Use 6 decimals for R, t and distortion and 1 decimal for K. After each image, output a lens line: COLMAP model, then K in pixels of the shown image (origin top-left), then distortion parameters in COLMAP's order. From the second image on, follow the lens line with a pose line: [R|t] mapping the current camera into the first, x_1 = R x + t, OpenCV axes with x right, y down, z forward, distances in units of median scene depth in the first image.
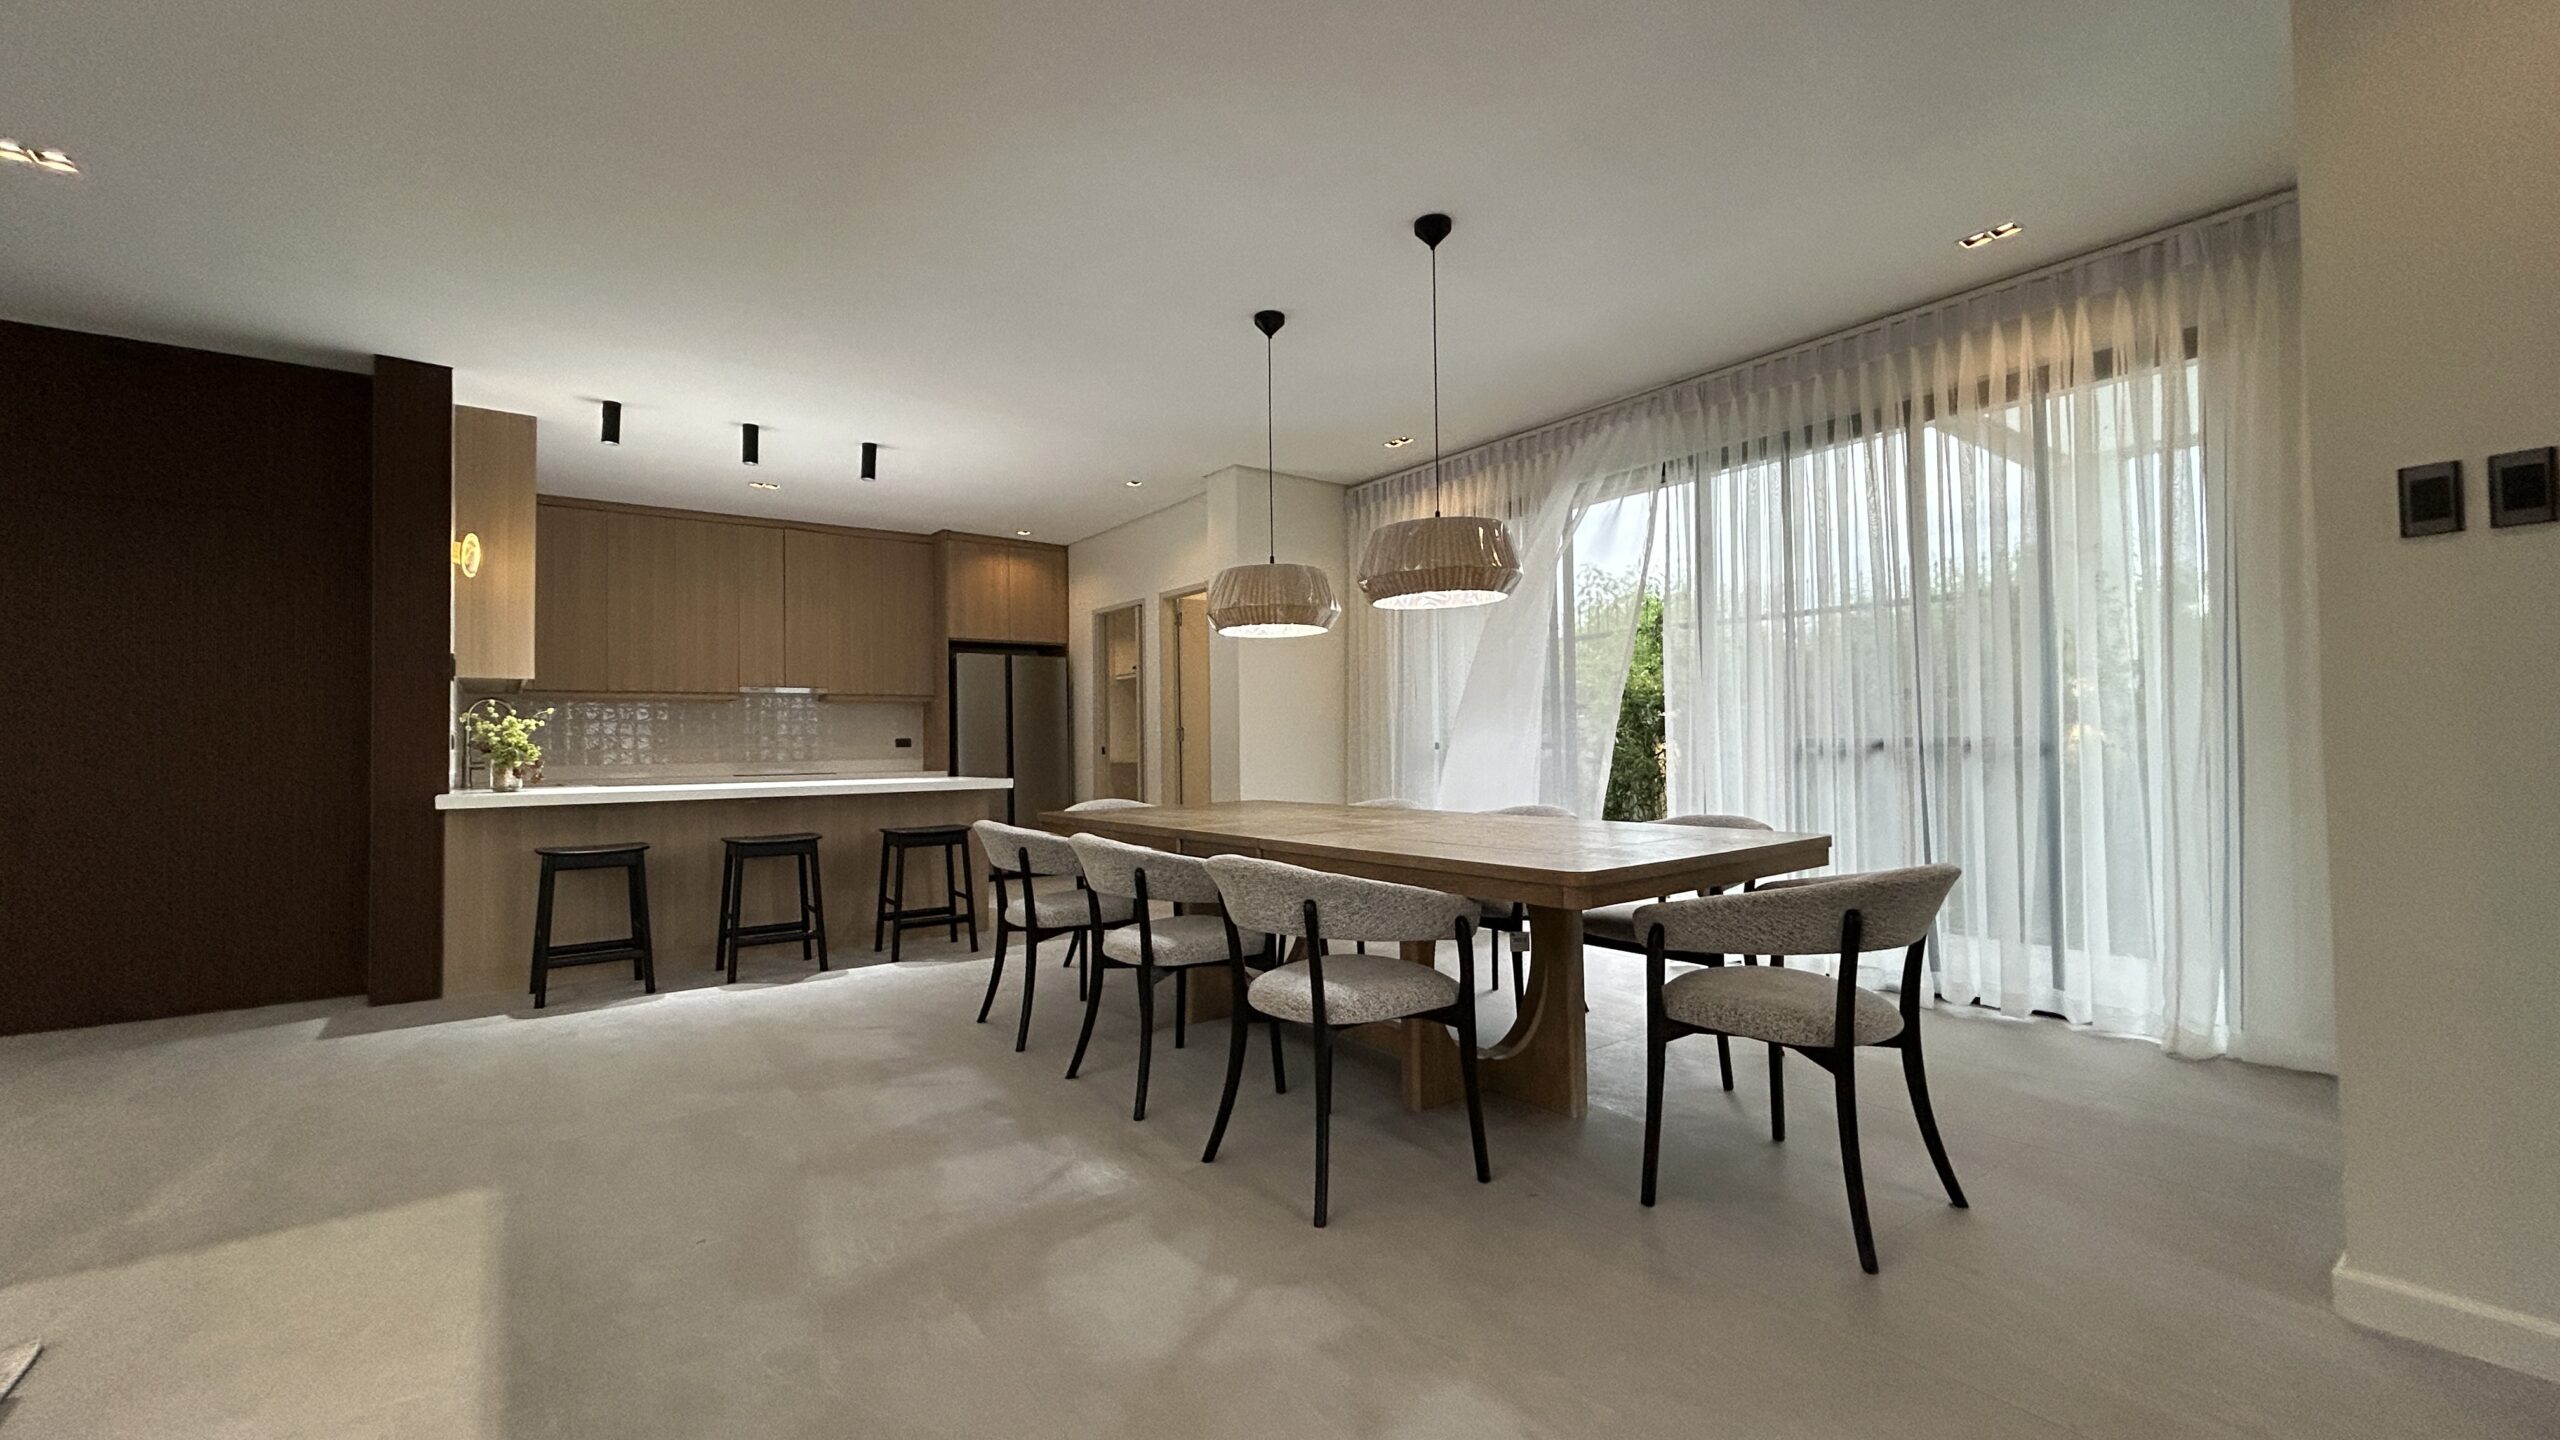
lens RADIAL K [[1024.3, 0, 1276.4], [0, 1024.3, 714.7], [0, 0, 1]] dist [0.001379, 0.000364]
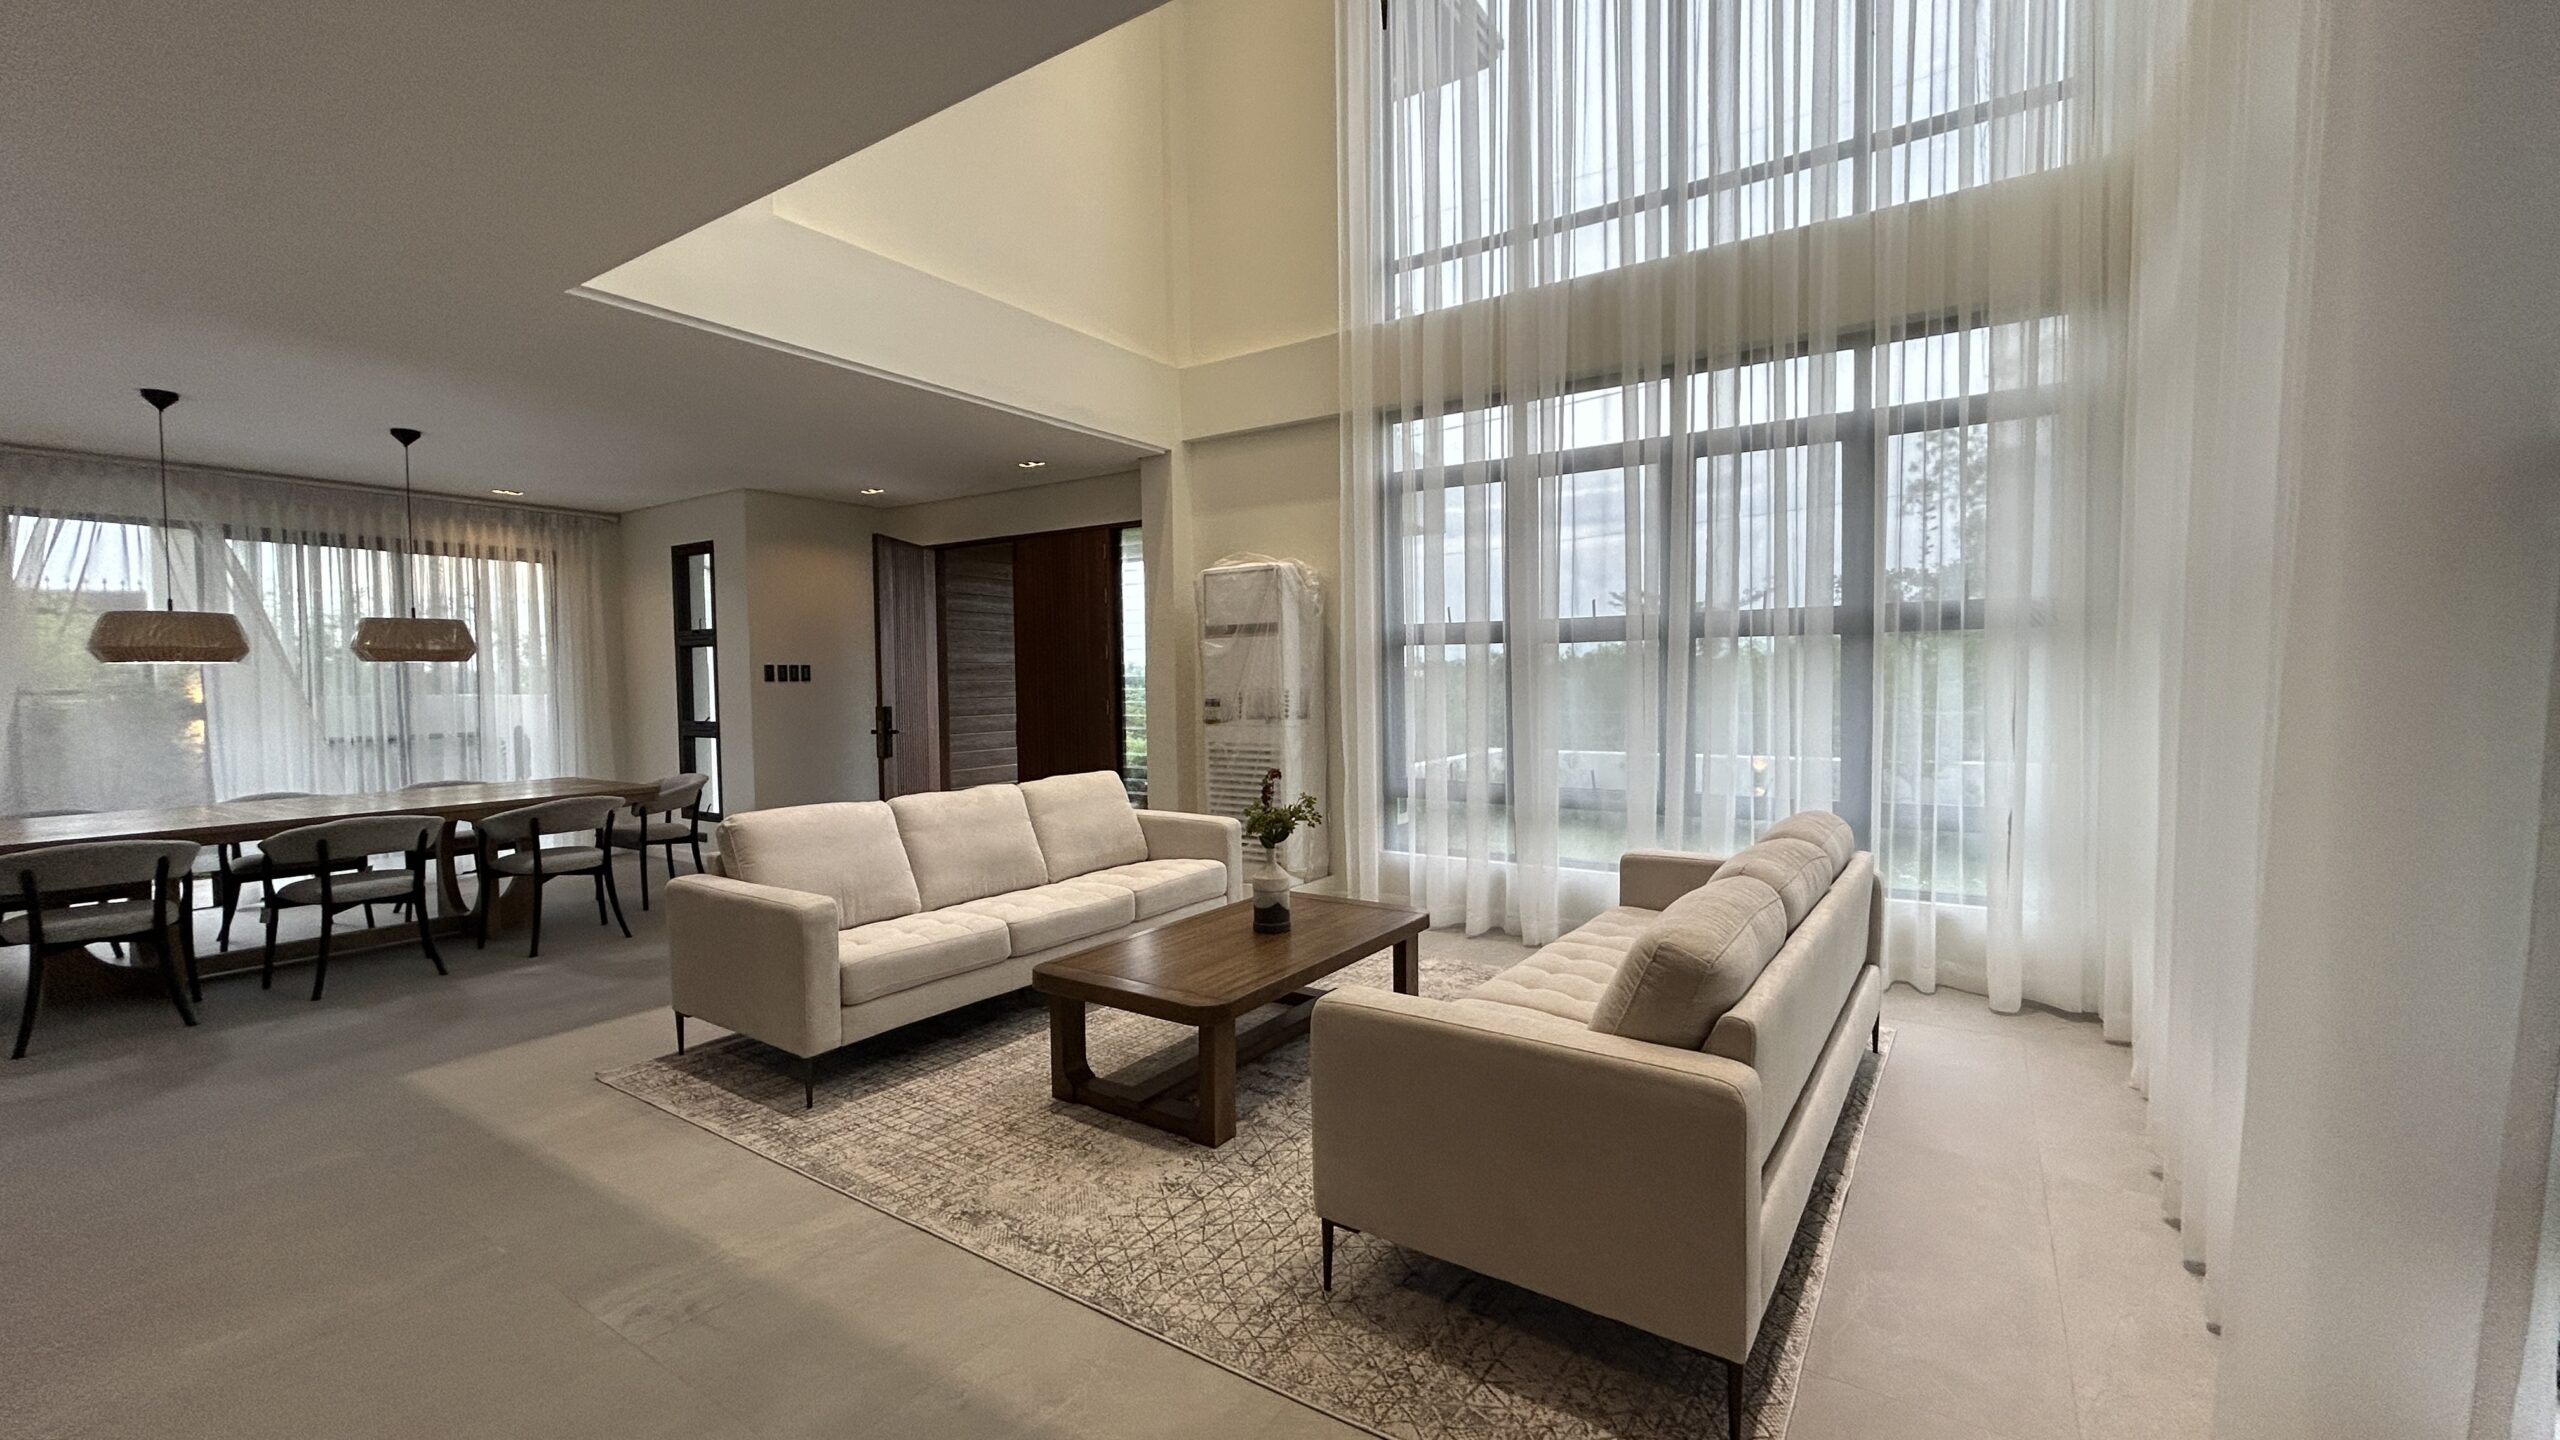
lens RADIAL K [[1024.3, 0, 1276.4], [0, 1024.3, 714.7], [0, 0, 1]] dist [0.001379, 0.000364]
pose [[-0.331883, -0.008728, 0.943280, -1.824573], [-0.015220, 0.999877, 0.003897, -0.037235], [-0.943198, -0.013063, -0.331974, 0.187379]]
